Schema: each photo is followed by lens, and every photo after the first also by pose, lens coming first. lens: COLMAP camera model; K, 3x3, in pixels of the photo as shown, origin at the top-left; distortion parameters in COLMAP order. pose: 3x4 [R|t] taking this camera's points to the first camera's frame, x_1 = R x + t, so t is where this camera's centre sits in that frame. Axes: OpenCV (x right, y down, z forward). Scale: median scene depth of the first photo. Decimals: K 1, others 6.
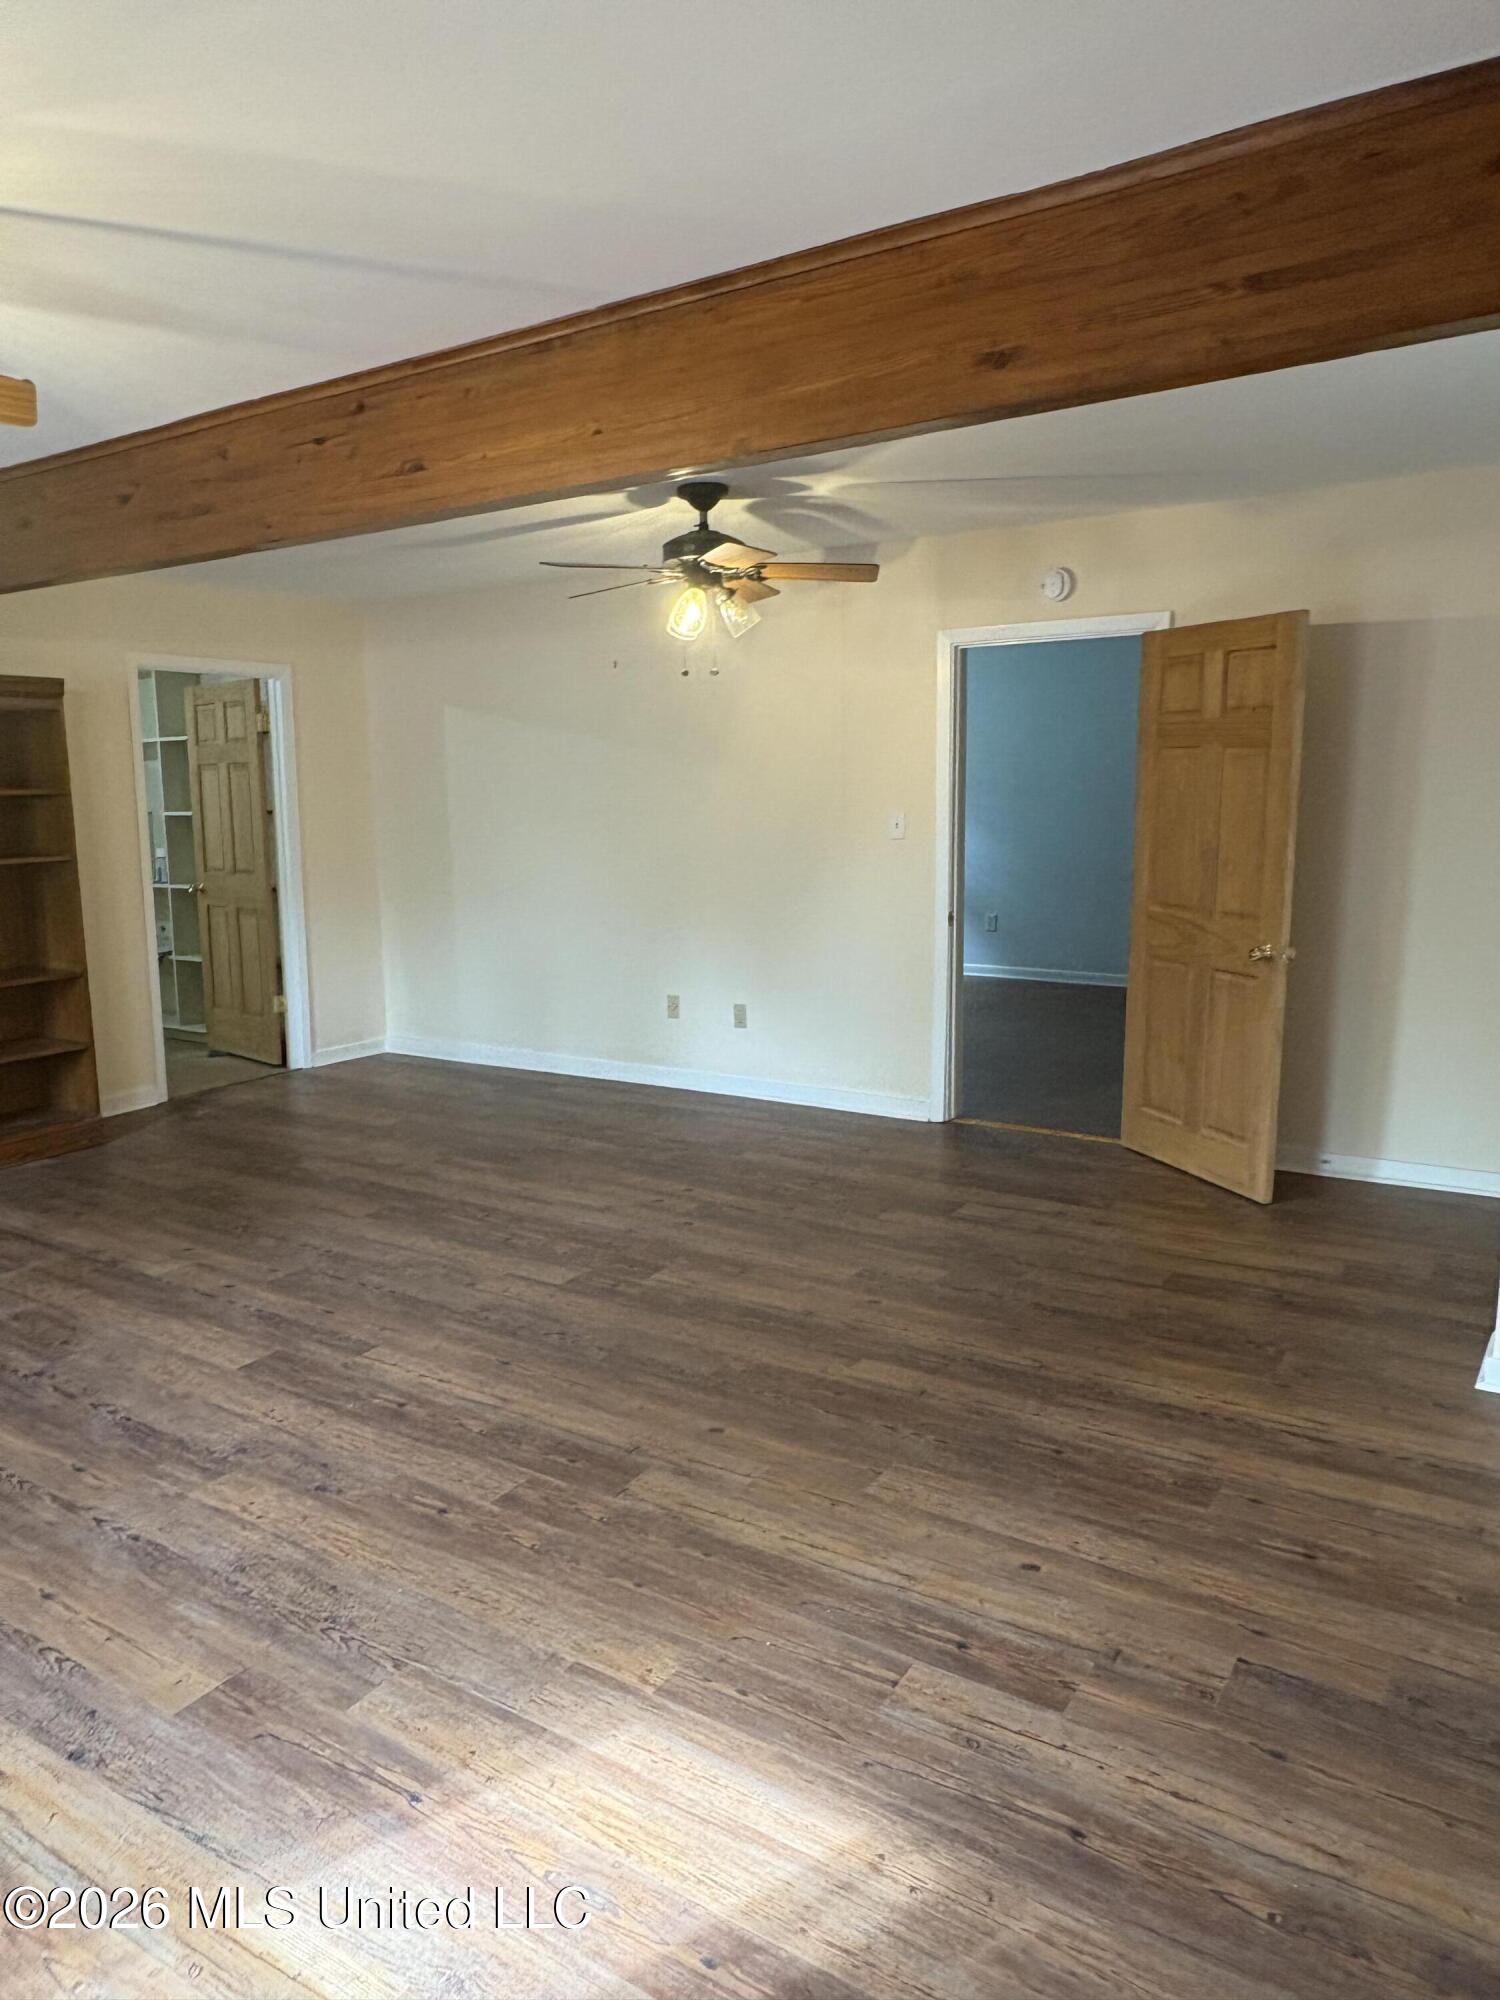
lens RADIAL K [[1350.3, 0, 744.6], [0, 1350.3, 1000.3], [0, 0, 1]] dist [0.003874, 0.002031]
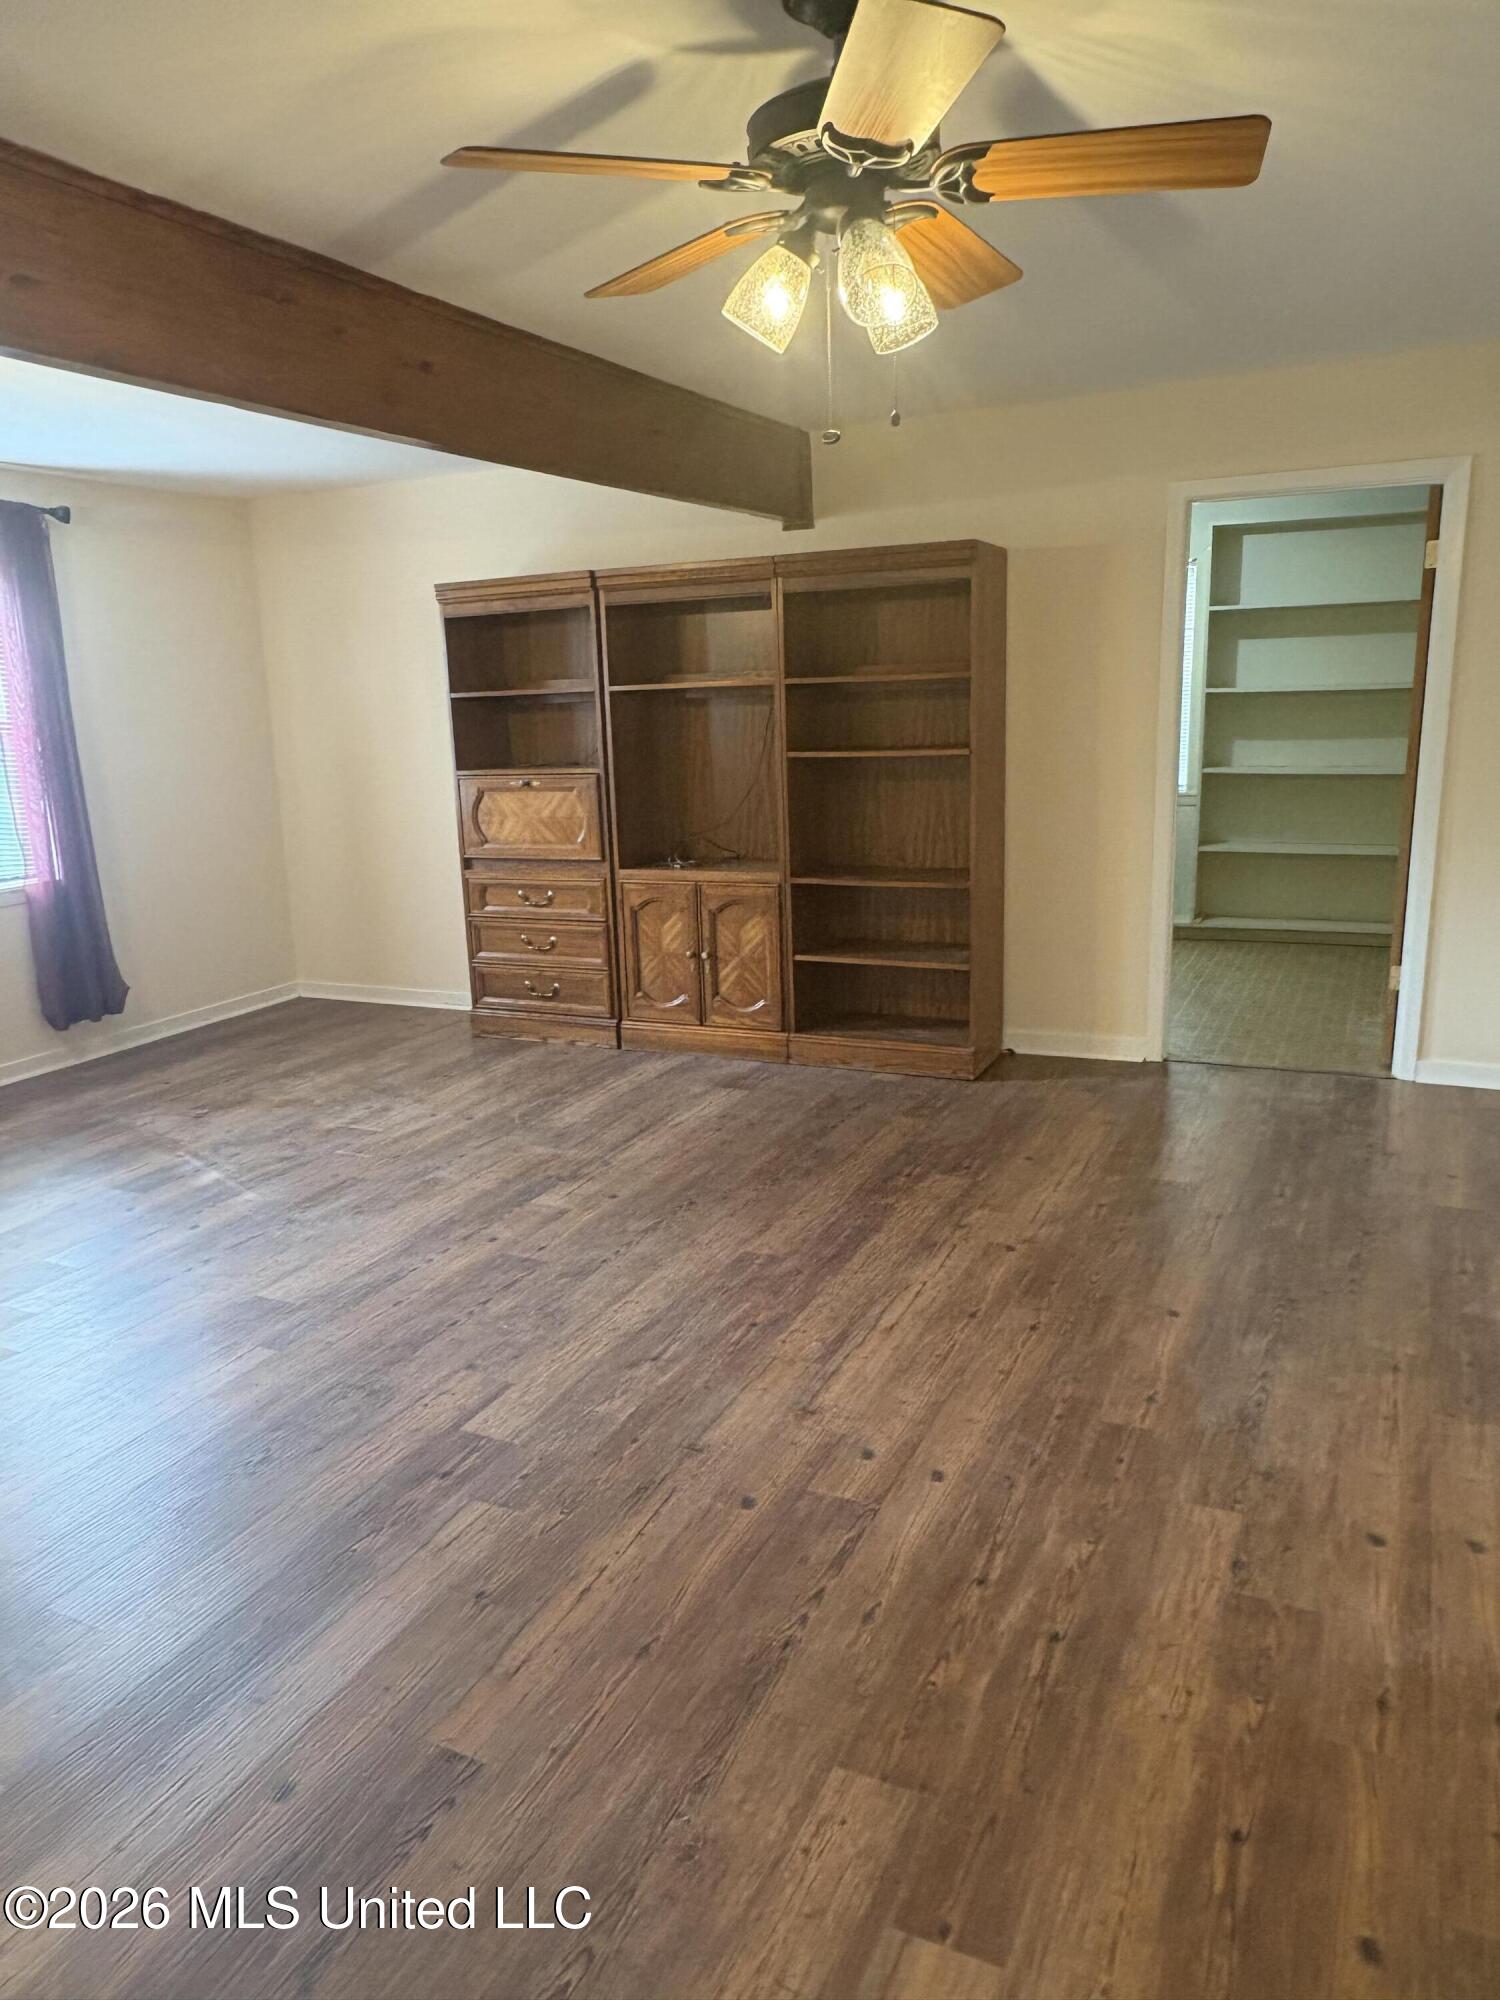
lens RADIAL K [[1350.3, 0, 746.5], [0, 1350.3, 1003.0], [0, 0, 1]] dist [0.003874, 0.002031]
pose [[0.114106, 0.230664, -0.966320, 0.444432], [-0.118203, 0.968916, 0.217326, -0.149762], [0.986412, 0.089424, 0.137824, 0.929197]]
